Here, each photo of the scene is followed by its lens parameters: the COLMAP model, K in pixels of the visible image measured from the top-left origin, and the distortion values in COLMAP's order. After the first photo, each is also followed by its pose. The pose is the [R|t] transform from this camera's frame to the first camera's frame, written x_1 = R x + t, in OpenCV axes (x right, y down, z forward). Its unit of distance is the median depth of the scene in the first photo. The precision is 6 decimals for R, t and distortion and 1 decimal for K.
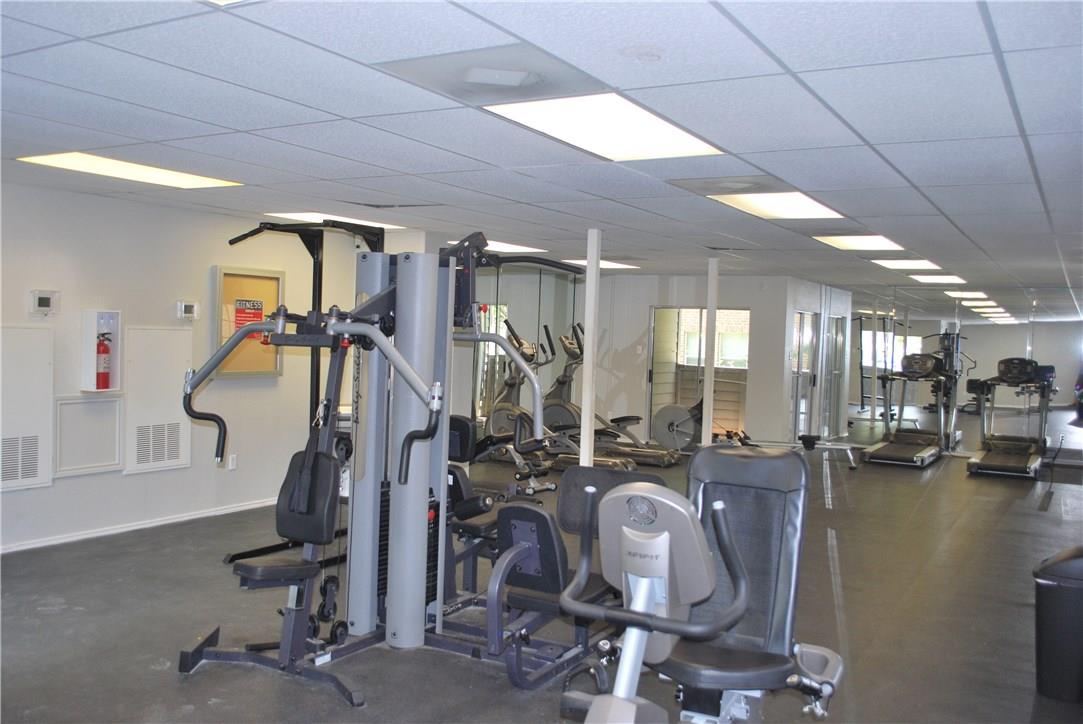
lens RADIAL K [[977.1, 0, 541.5], [0, 977.1, 362.0], [0, 0, 1]] dist [-0.001971, -0.001167]
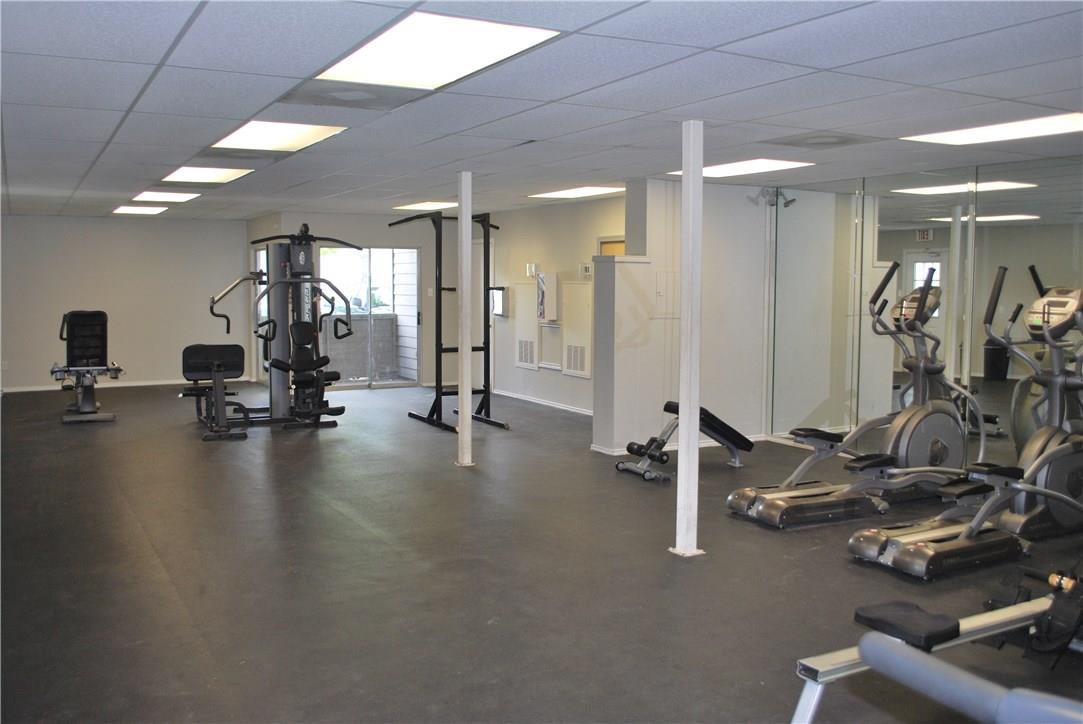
lens RADIAL K [[977.1, 0, 541.5], [0, 977.1, 362.0], [0, 0, 1]] dist [-0.001971, -0.001167]
pose [[-0.508993, 0.041295, -0.859779, 0.947044], [-0.045372, 0.996173, 0.074706, -0.022604], [0.859574, 0.077035, -0.505172, 1.719539]]
